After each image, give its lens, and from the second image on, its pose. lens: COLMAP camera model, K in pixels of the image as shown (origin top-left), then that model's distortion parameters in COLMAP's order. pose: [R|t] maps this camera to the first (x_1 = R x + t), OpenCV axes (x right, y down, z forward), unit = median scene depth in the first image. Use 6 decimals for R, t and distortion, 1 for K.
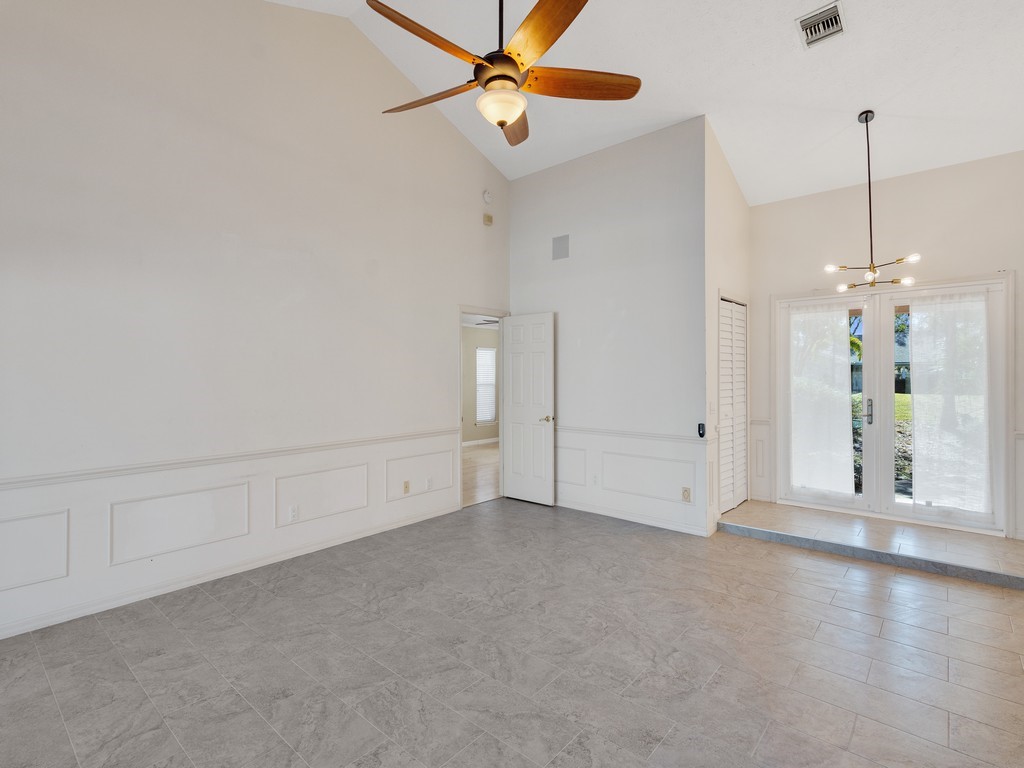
lens RADIAL K [[491.6, 0, 513.2], [0, 491.6, 380.6], [0, 0, 1]] dist [-0.013374, -0.000783]
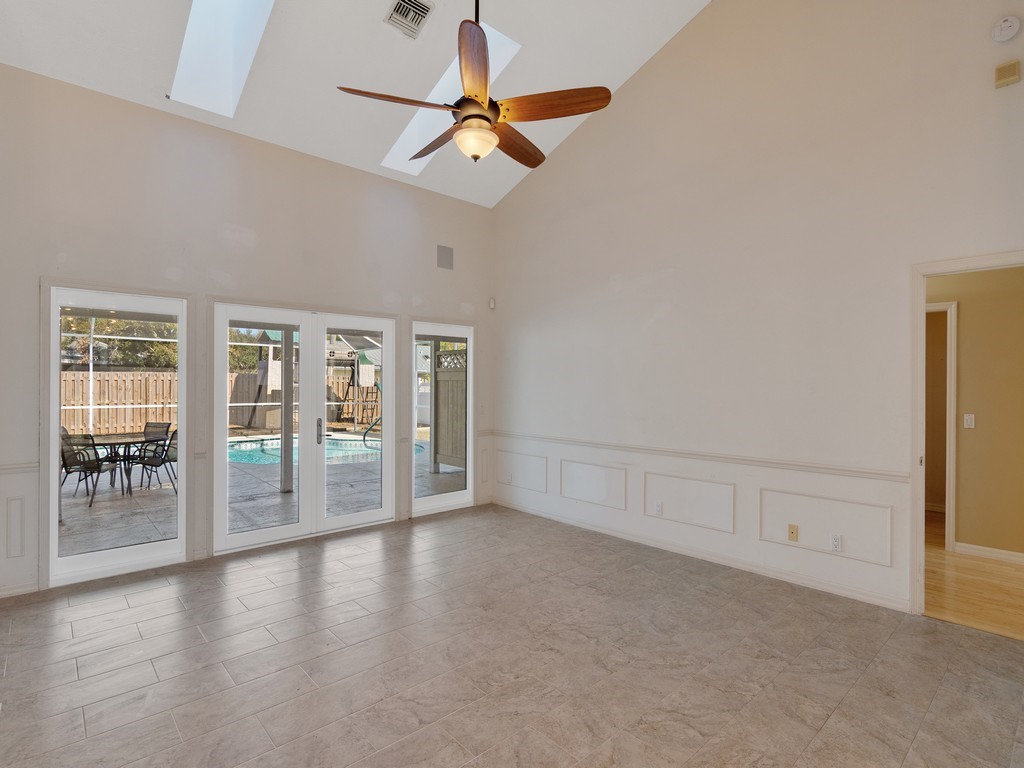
lens RADIAL K [[518.1, 0, 513.7], [0, 518.1, 381.2], [0, 0, 1]] dist [-0.014417, -0.000920]
pose [[-0.106944, 0.001676, -0.994264, 0.845589], [-0.013661, 0.999902, 0.003154, -0.018667], [0.994171, 0.013920, -0.106911, 0.890120]]
